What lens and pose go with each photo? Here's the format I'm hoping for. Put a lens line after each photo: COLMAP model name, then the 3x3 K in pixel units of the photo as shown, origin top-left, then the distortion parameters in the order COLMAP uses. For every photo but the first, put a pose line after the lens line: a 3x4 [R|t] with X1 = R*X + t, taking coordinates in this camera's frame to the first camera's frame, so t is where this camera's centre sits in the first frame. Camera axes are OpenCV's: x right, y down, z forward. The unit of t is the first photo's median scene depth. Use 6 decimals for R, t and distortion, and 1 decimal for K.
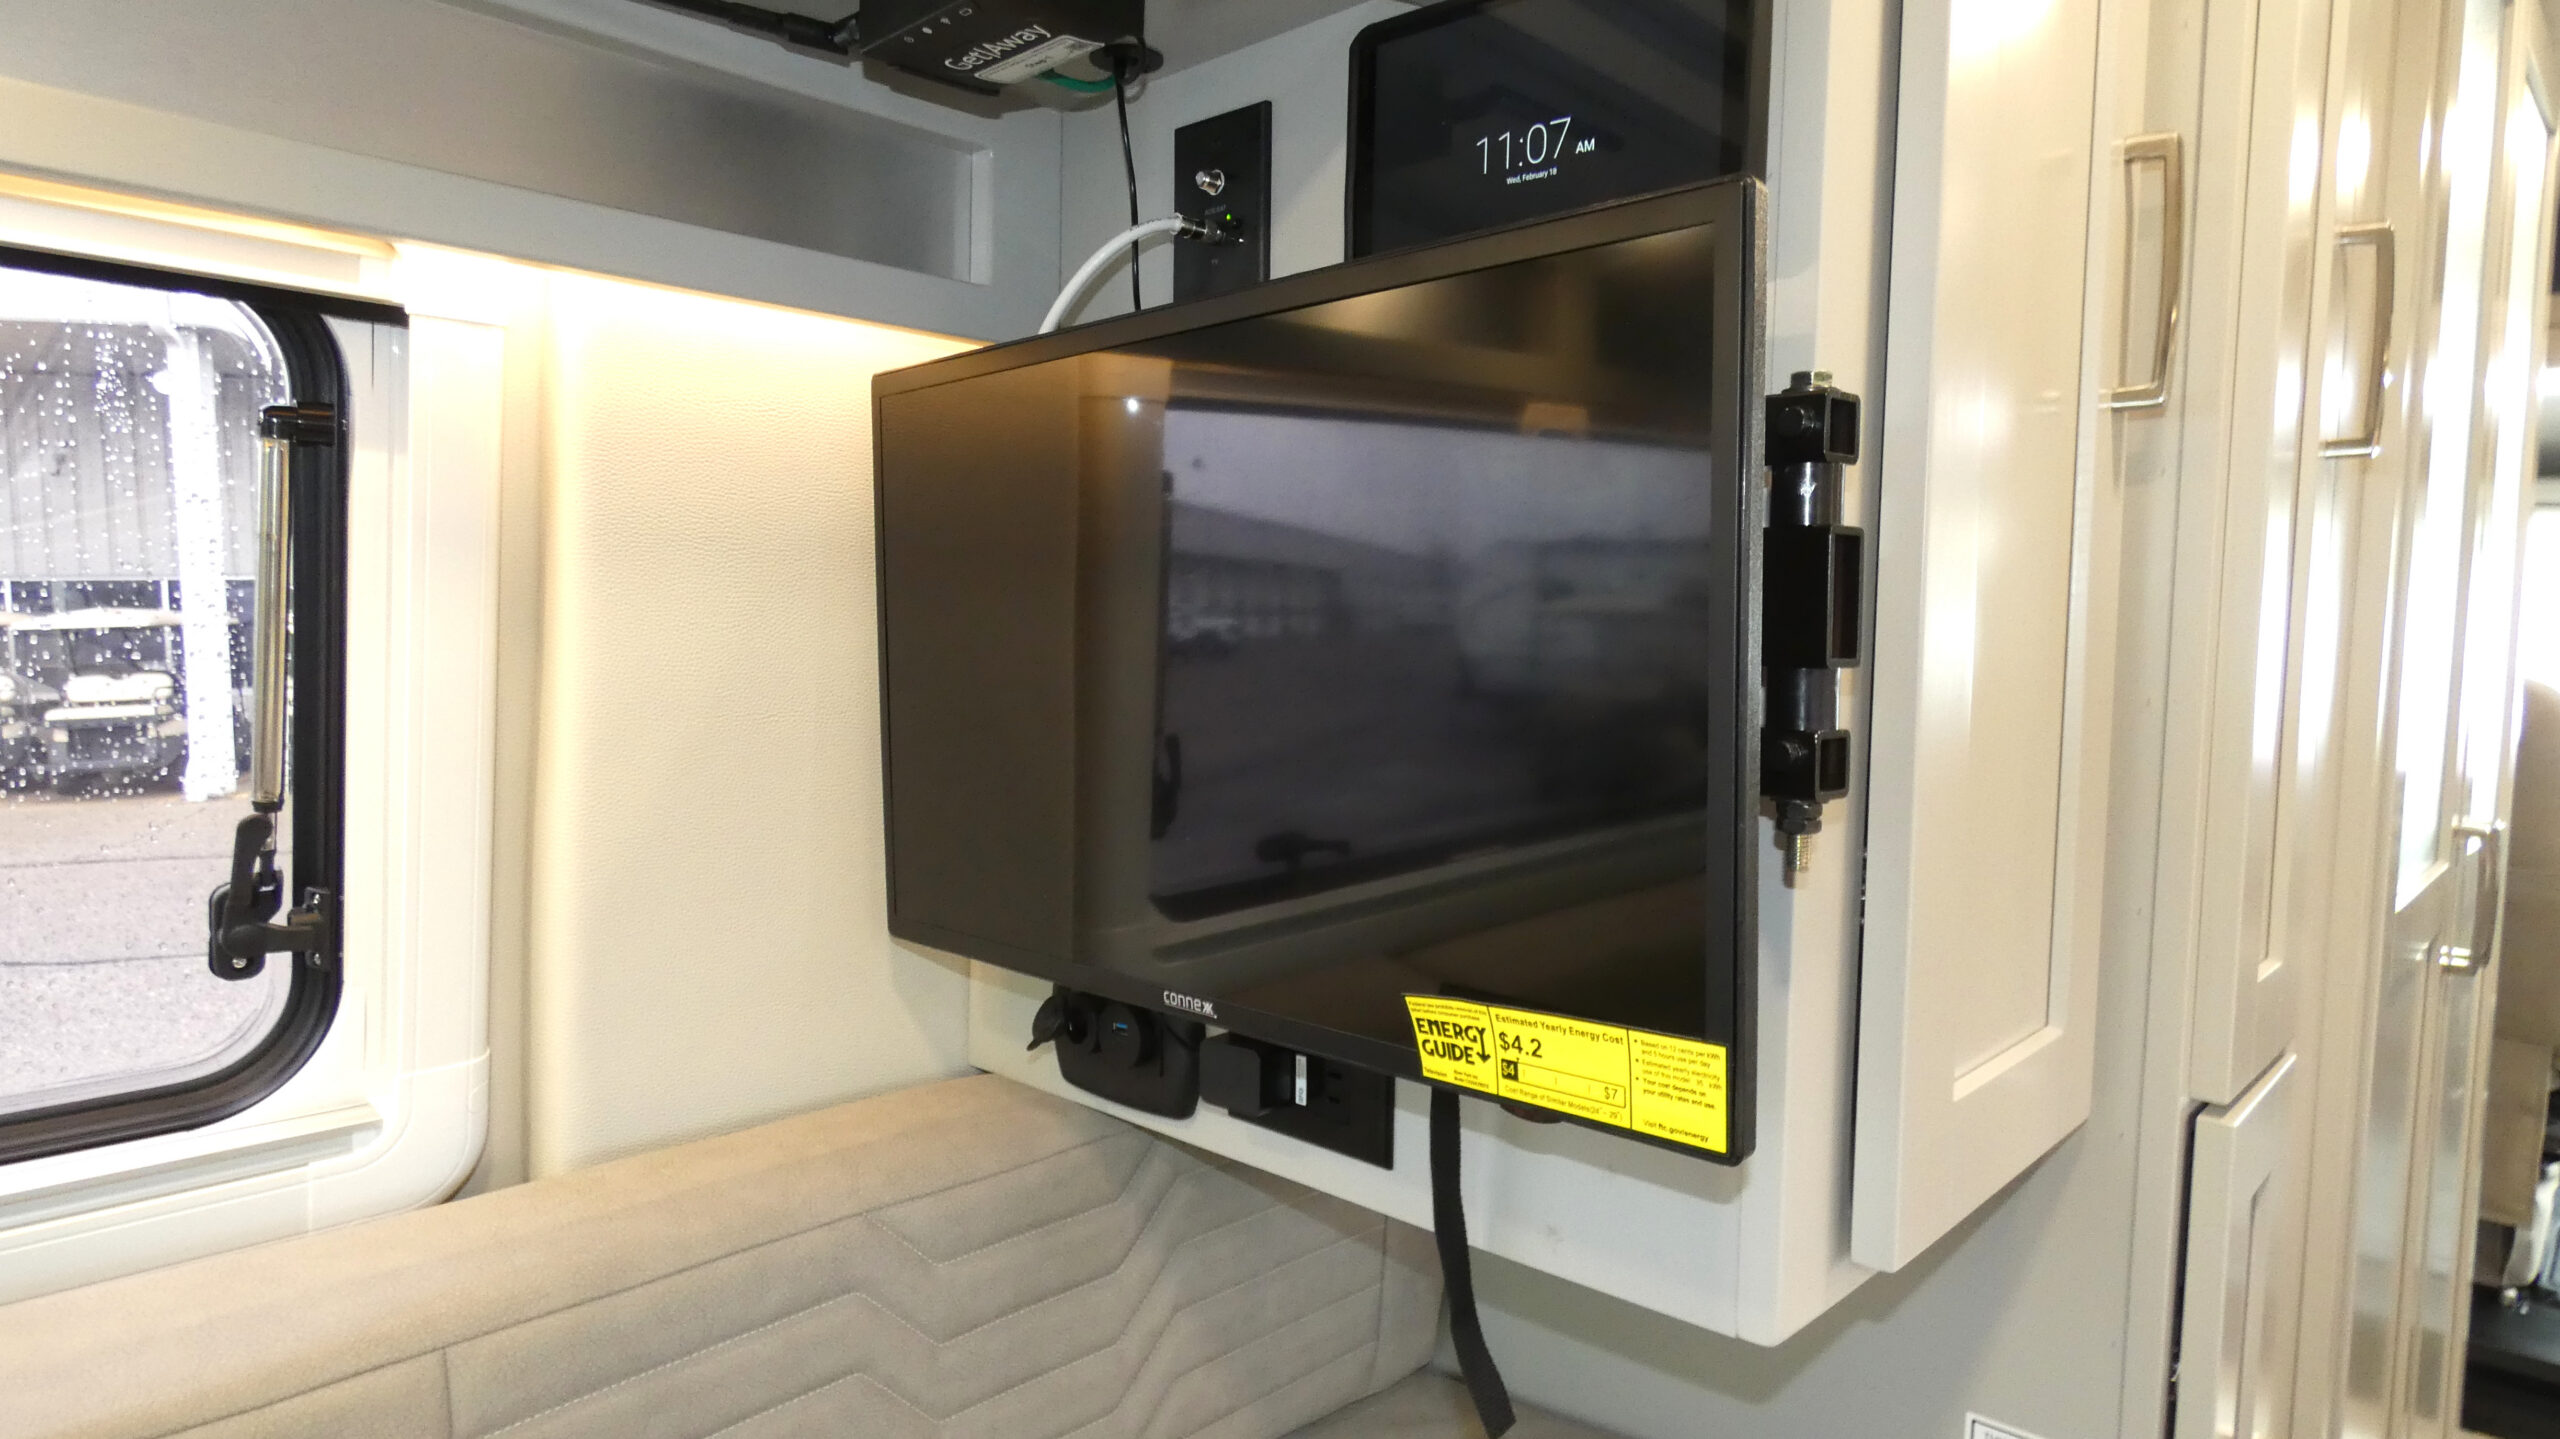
lens RADIAL K [[1529.8, 0, 1327.7], [0, 1529.8, 719.9], [0, 0, 1]] dist [-0.003327, -0.000235]
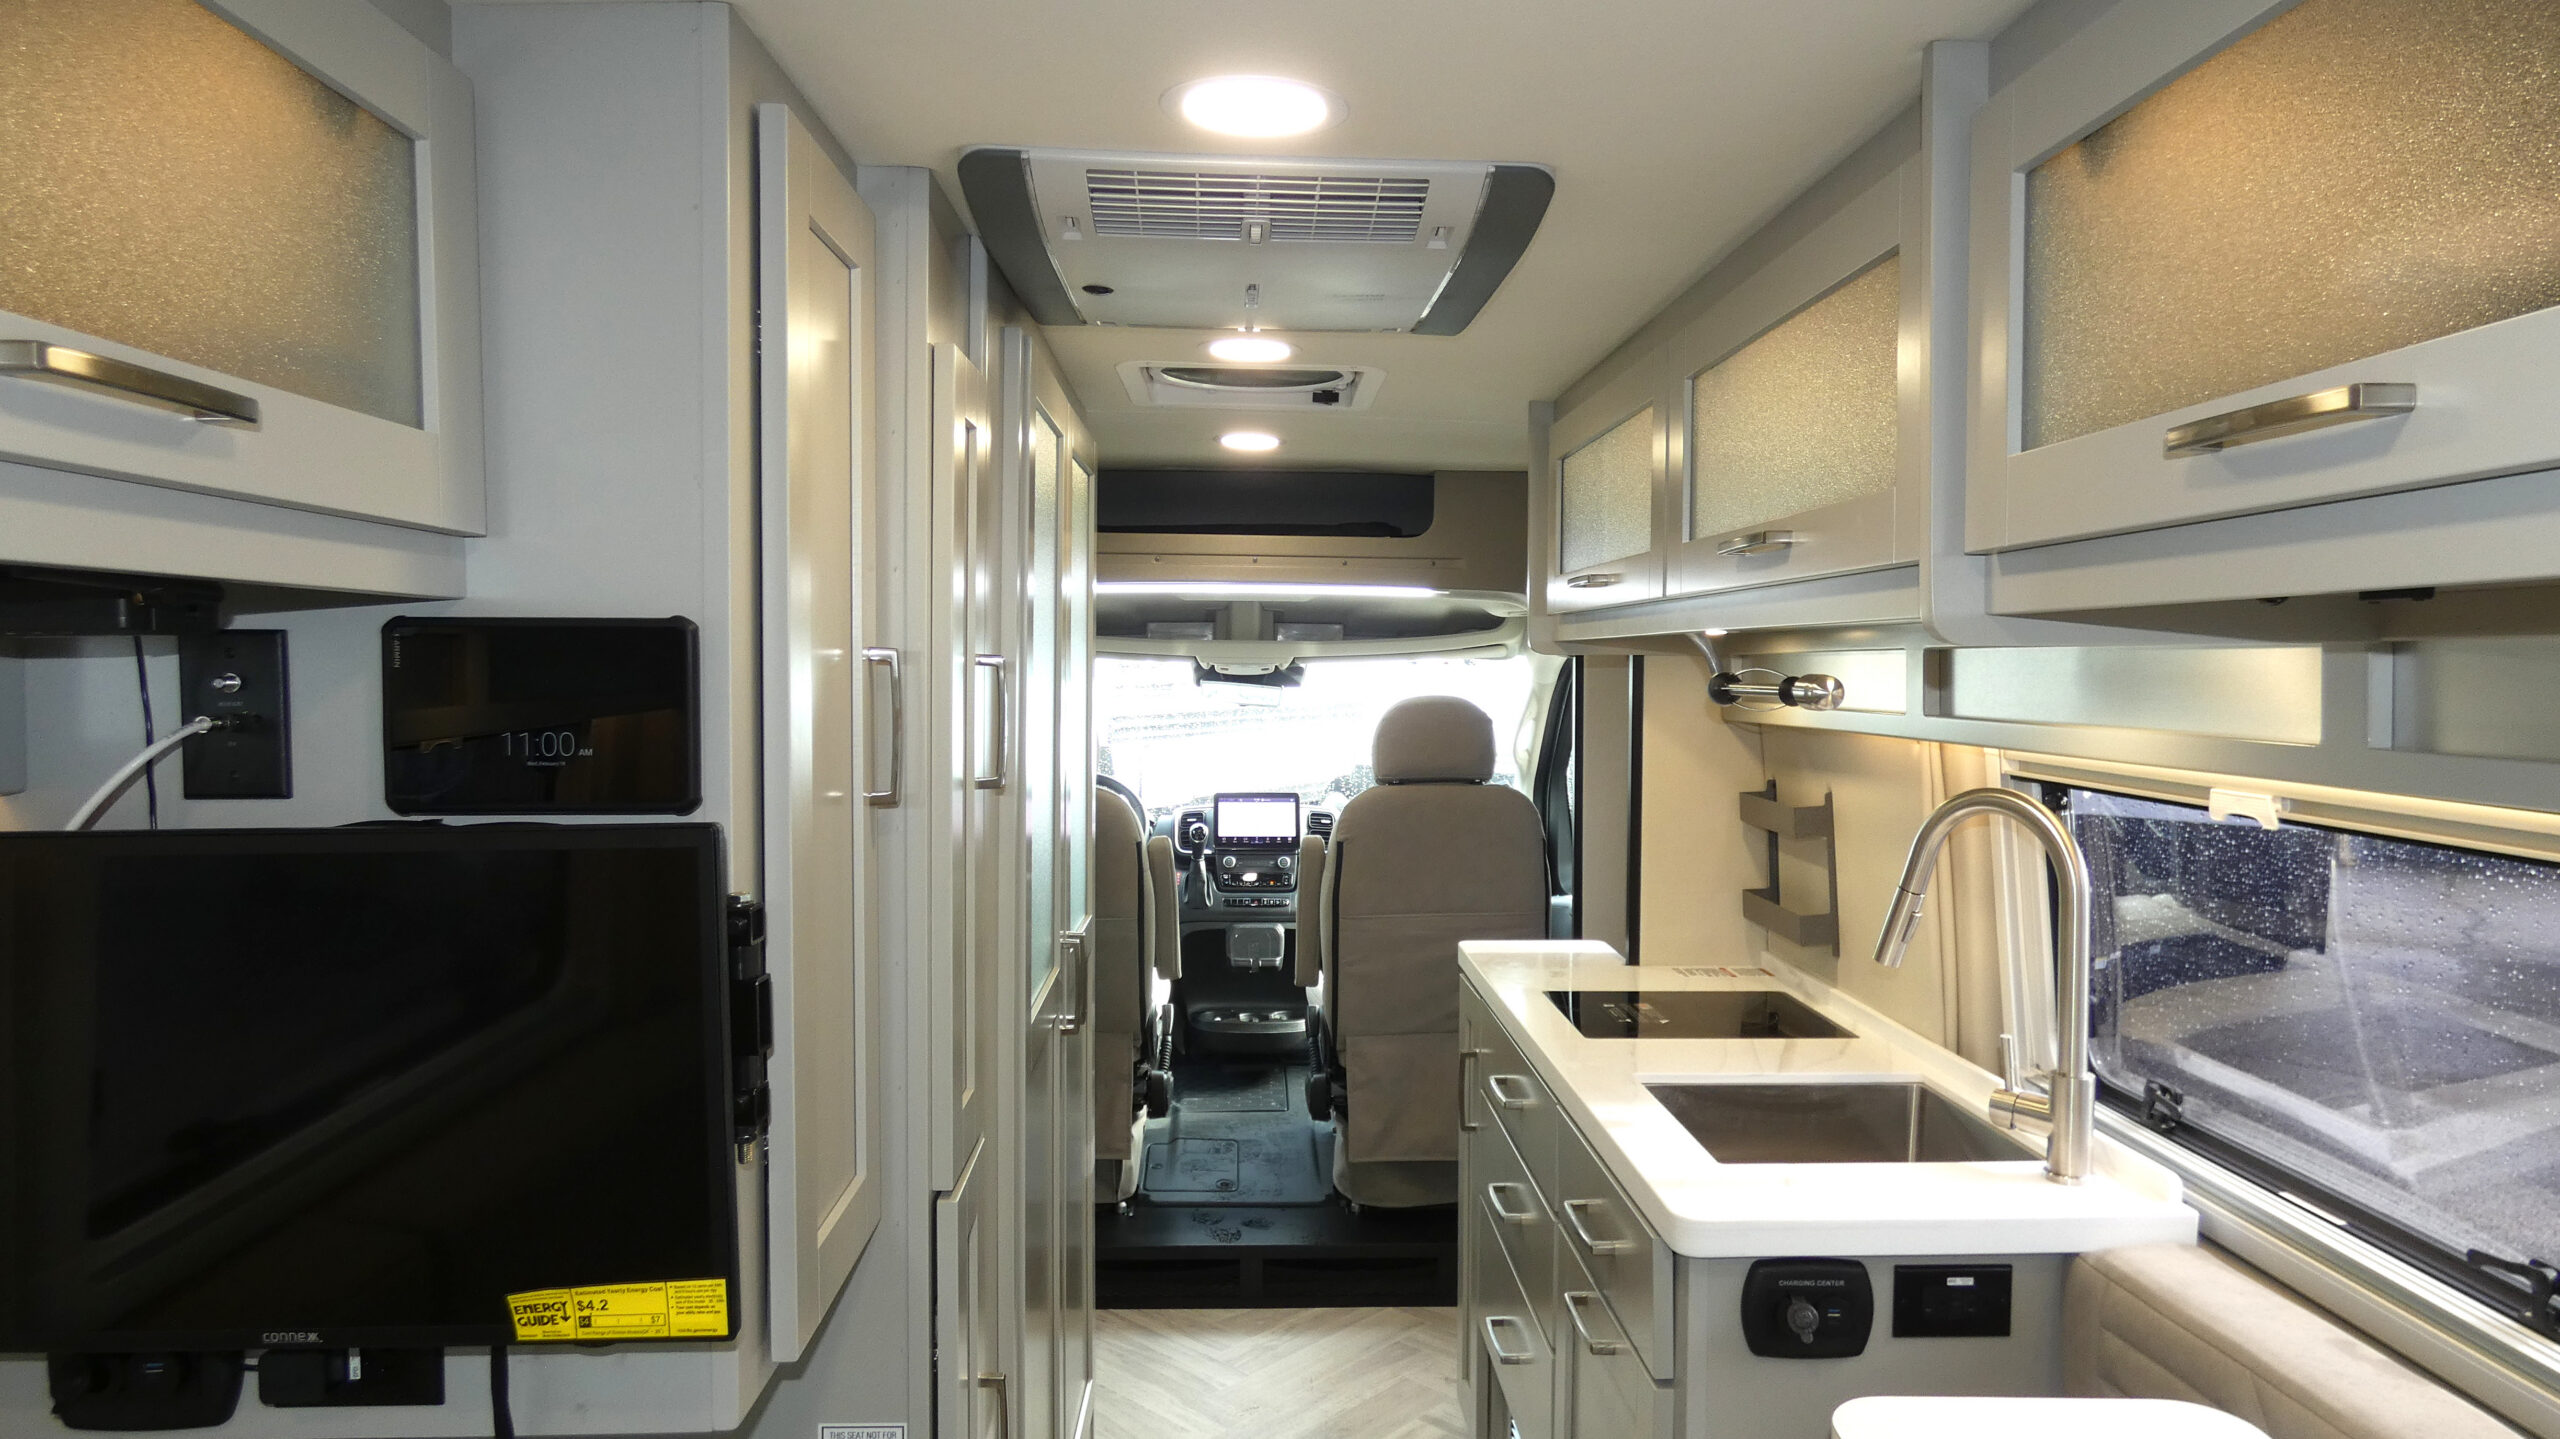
lens RADIAL K [[1529.8, 0, 1285.9], [0, 1529.8, 746.4], [0, 0, 1]] dist [-0.003327, -0.000235]
pose [[0.712374, -0.057441, 0.699445, -0.436464], [0.056498, 0.998104, 0.024425, -0.370179], [-0.699522, 0.022118, 0.714269, -0.689890]]
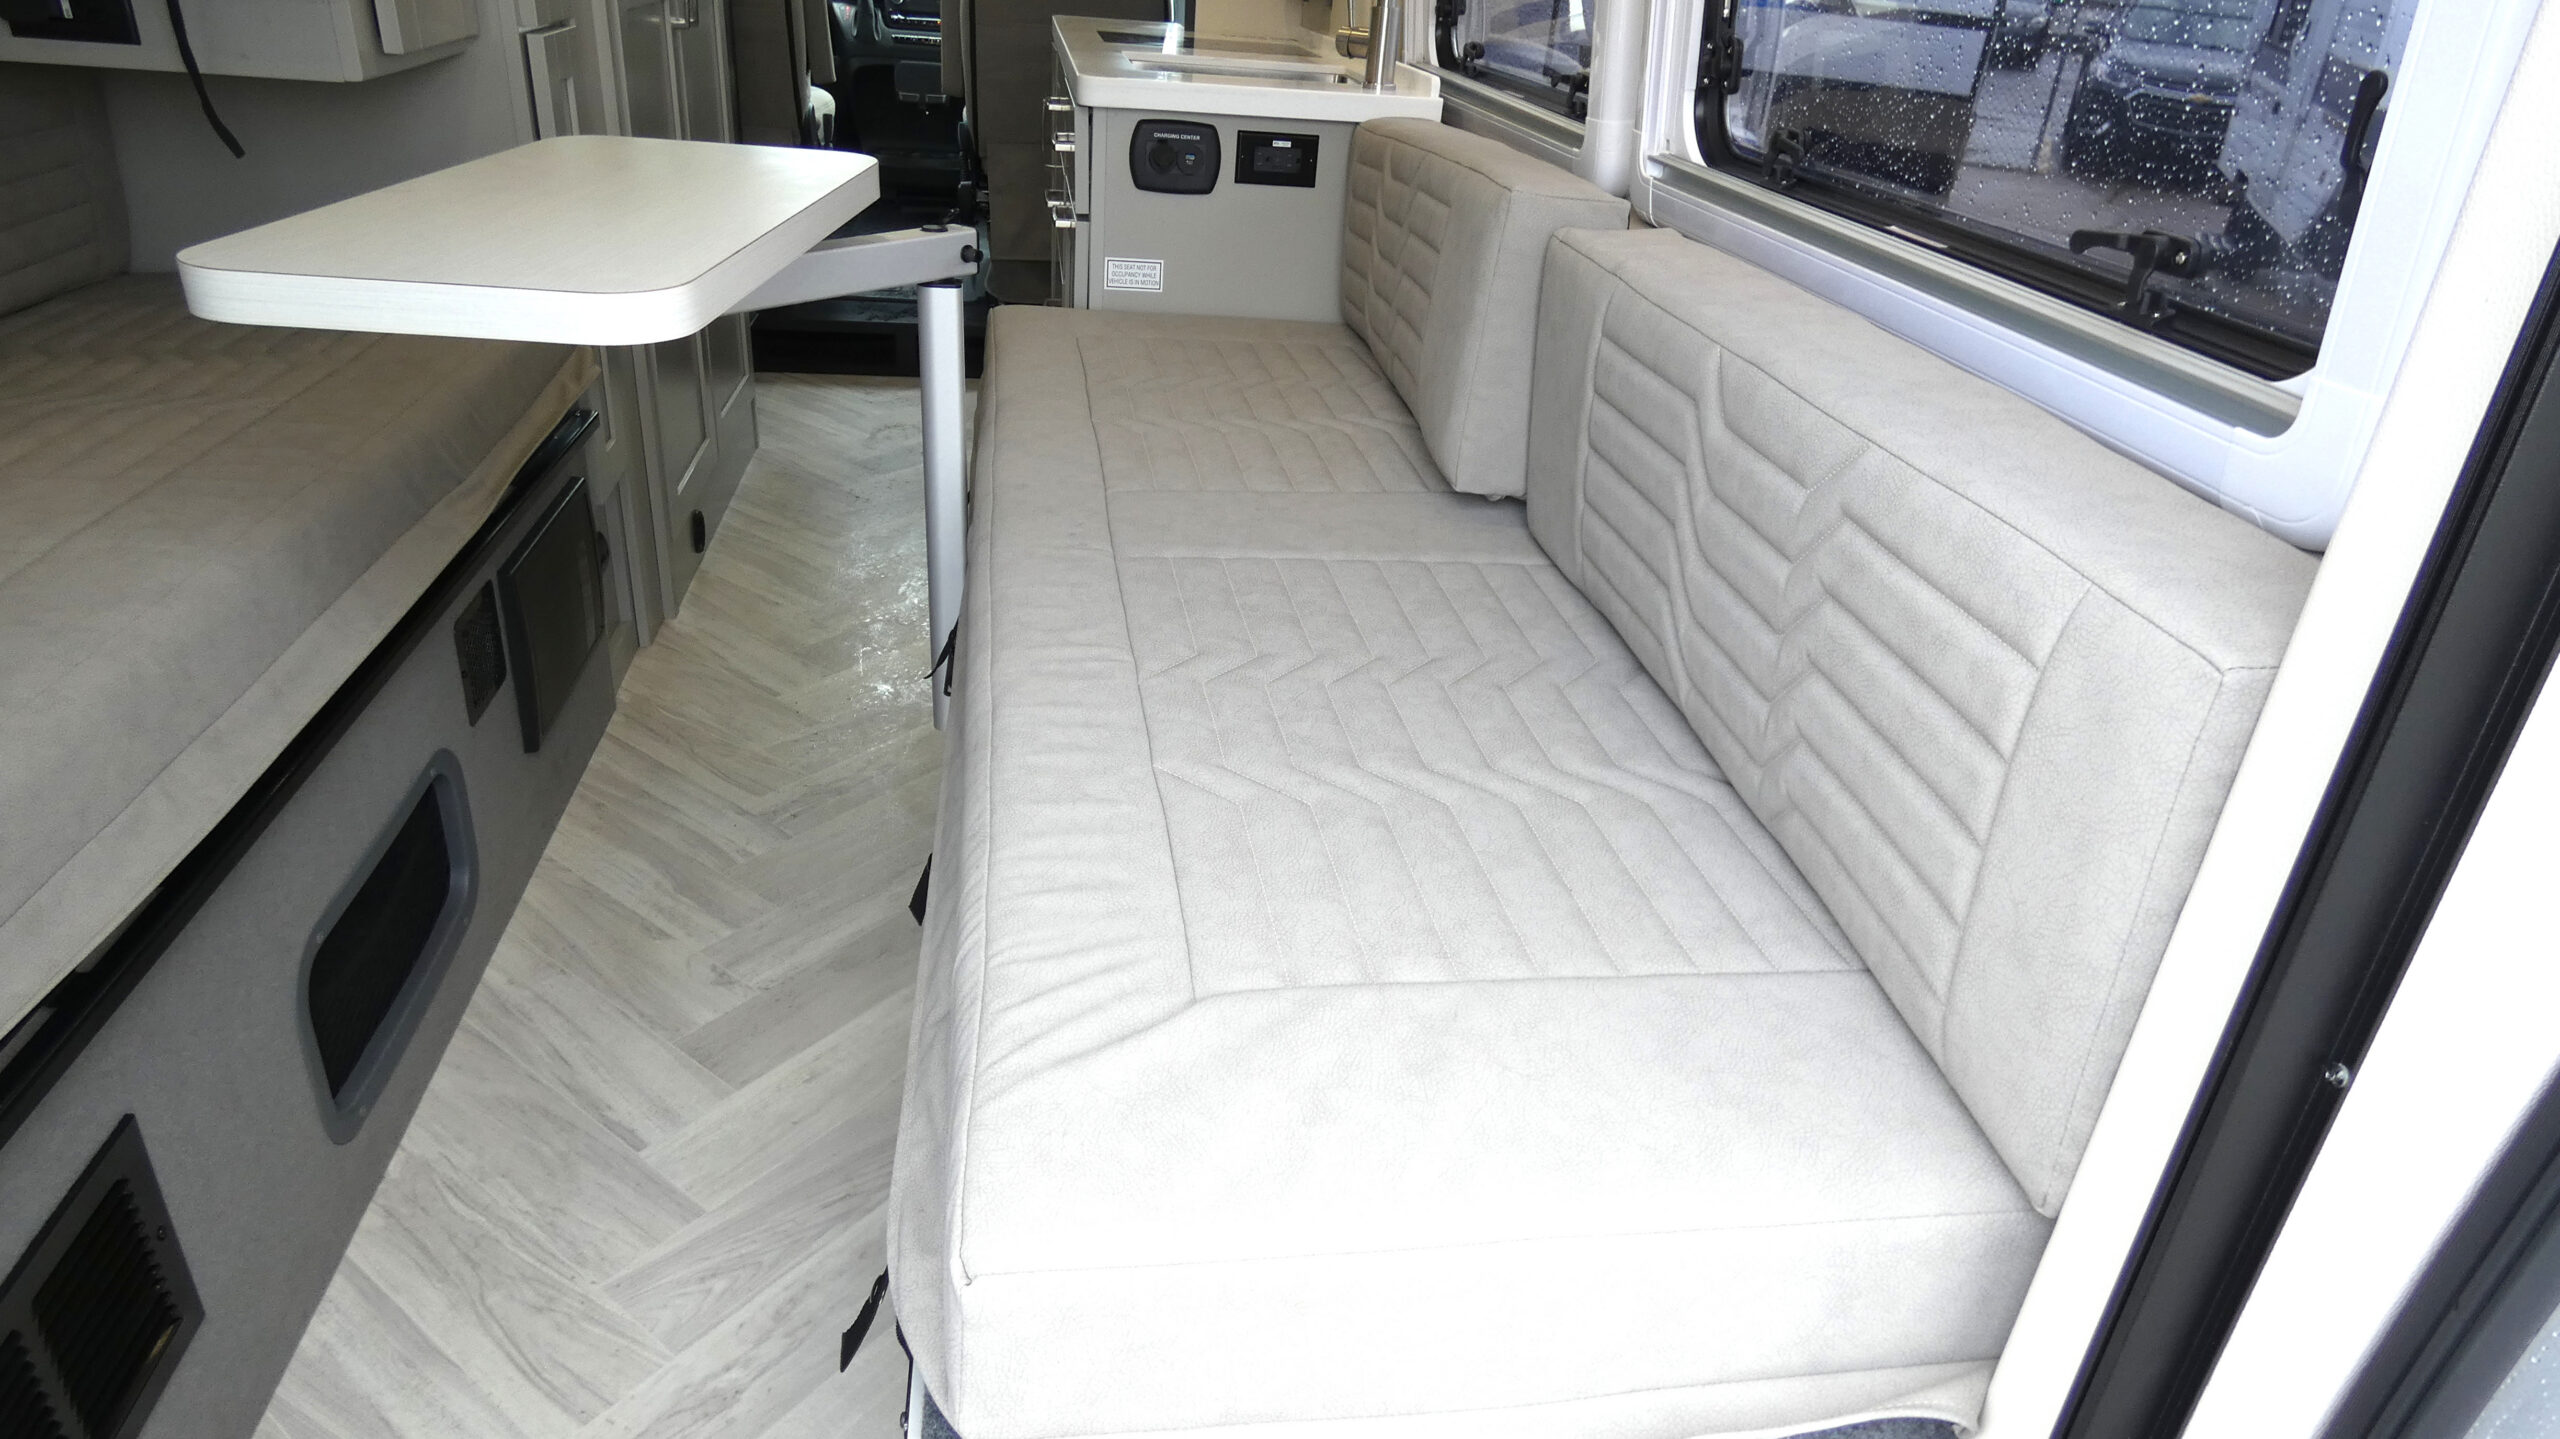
lens RADIAL K [[1529.8, 0, 1286.7], [0, 1529.8, 714.5], [0, 0, 1]] dist [-0.003327, -0.000235]
pose [[0.621303, -0.329688, 0.710836, -0.938340], [-0.010579, 0.903564, 0.428322, 0.264975], [-0.783499, -0.273638, 0.557900, -1.991087]]
